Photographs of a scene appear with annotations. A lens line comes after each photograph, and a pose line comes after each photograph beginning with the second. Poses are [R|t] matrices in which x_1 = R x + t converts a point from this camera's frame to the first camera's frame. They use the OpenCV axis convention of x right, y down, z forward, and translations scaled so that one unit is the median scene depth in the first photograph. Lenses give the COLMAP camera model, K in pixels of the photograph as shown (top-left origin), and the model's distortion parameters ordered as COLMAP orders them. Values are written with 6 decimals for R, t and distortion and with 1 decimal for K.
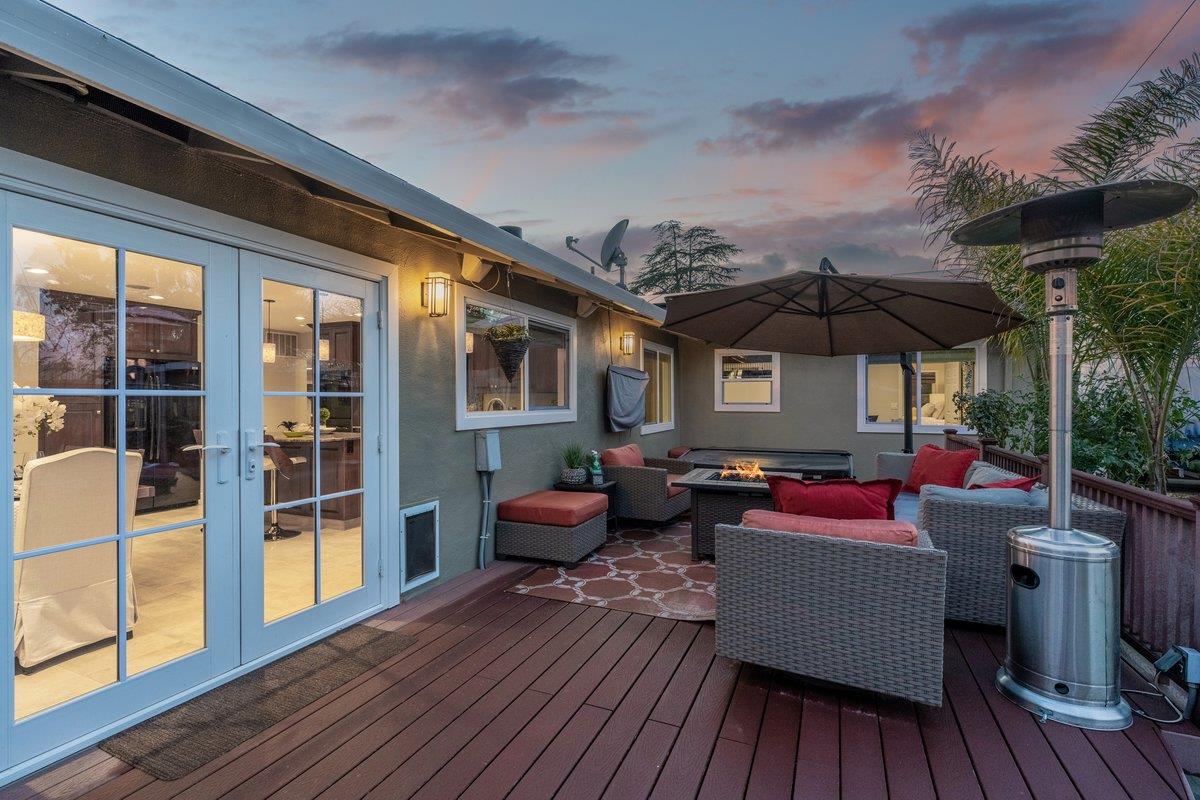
lens RADIAL K [[534.1, 0, 594.0], [0, 534.1, 400.2], [0, 0, 1]] dist [-0.000382, 0.000383]
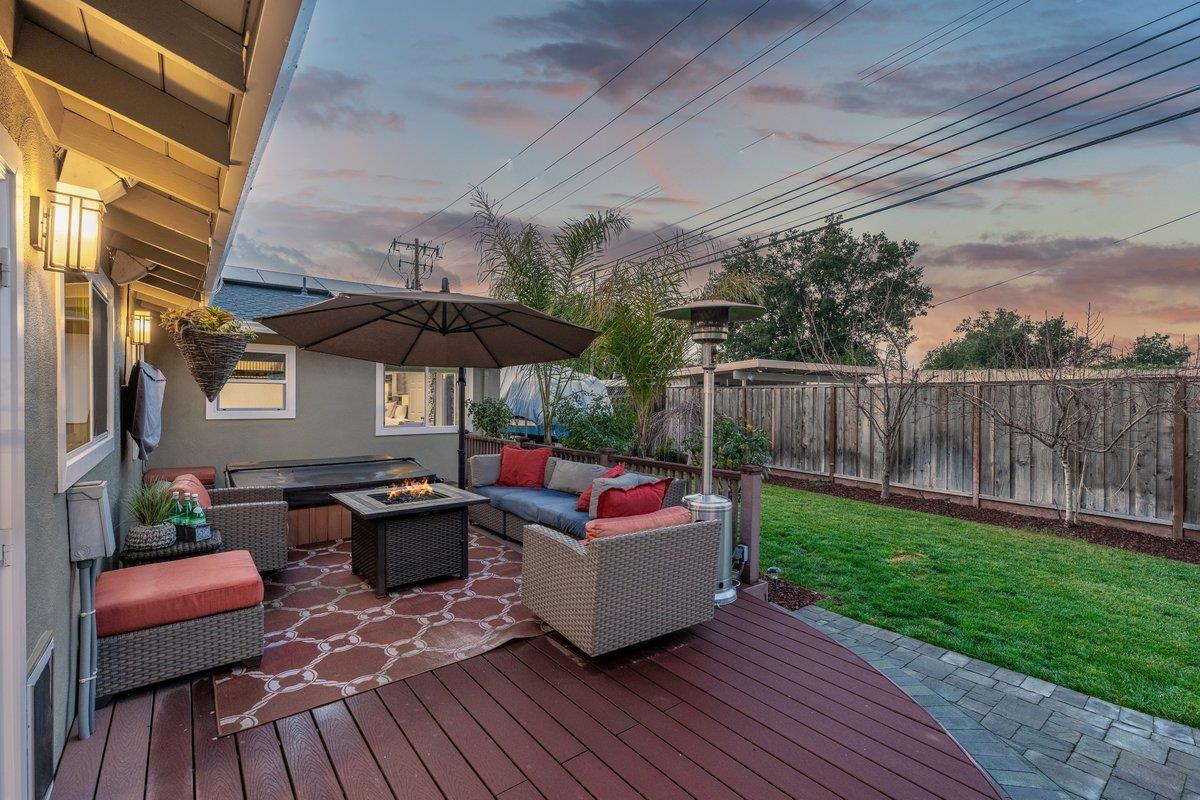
lens RADIAL K [[534.1, 0, 594.0], [0, 534.1, 400.2], [0, 0, 1]] dist [-0.000382, 0.000383]
pose [[0.467857, -0.000590, 0.883804, -0.469487], [-0.009289, 0.999941, 0.005585, -0.039885], [-0.883756, -0.010823, 0.467824, 0.299711]]
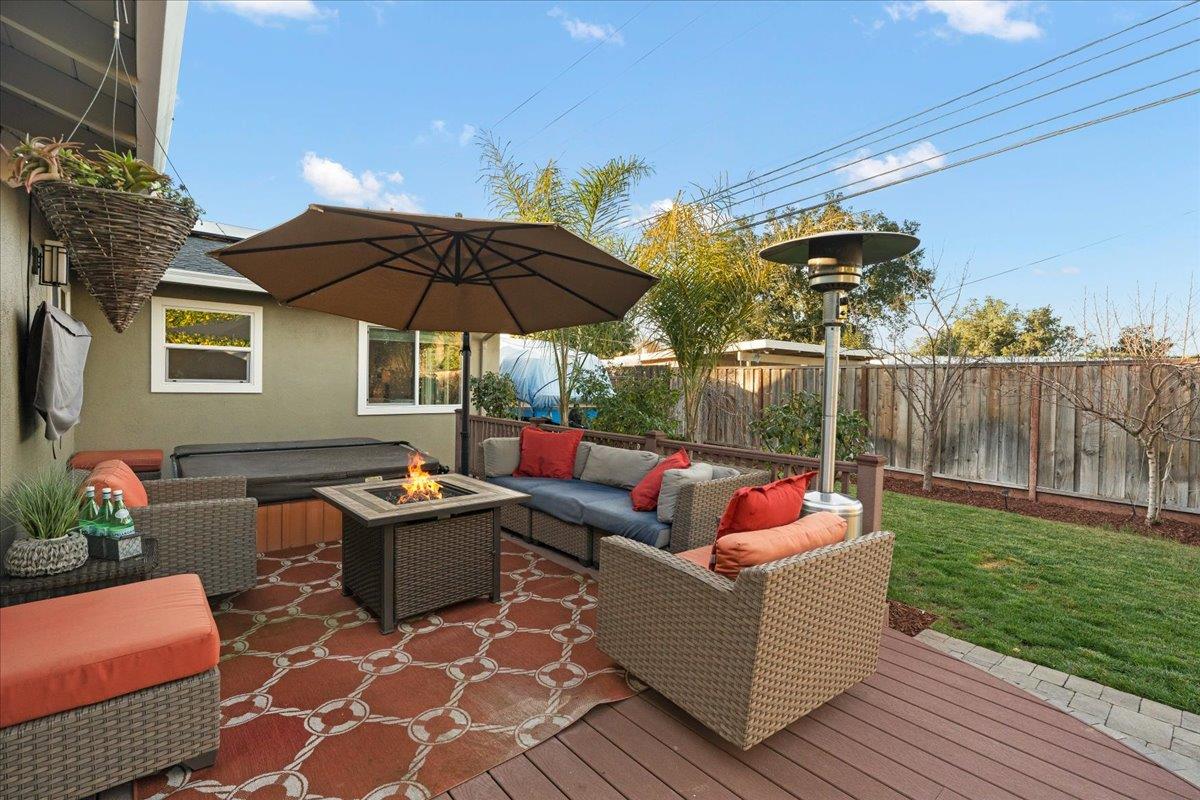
lens RADIAL K [[544.3, 0, 590.5], [0, 544.3, 394.1], [0, 0, 1]] dist [0.000378, -0.000315]
pose [[0.432679, -0.010483, 0.901487, -0.319177], [-0.021897, 0.999515, 0.022133, -0.007329], [-0.901282, -0.029317, 0.432240, 0.551480]]
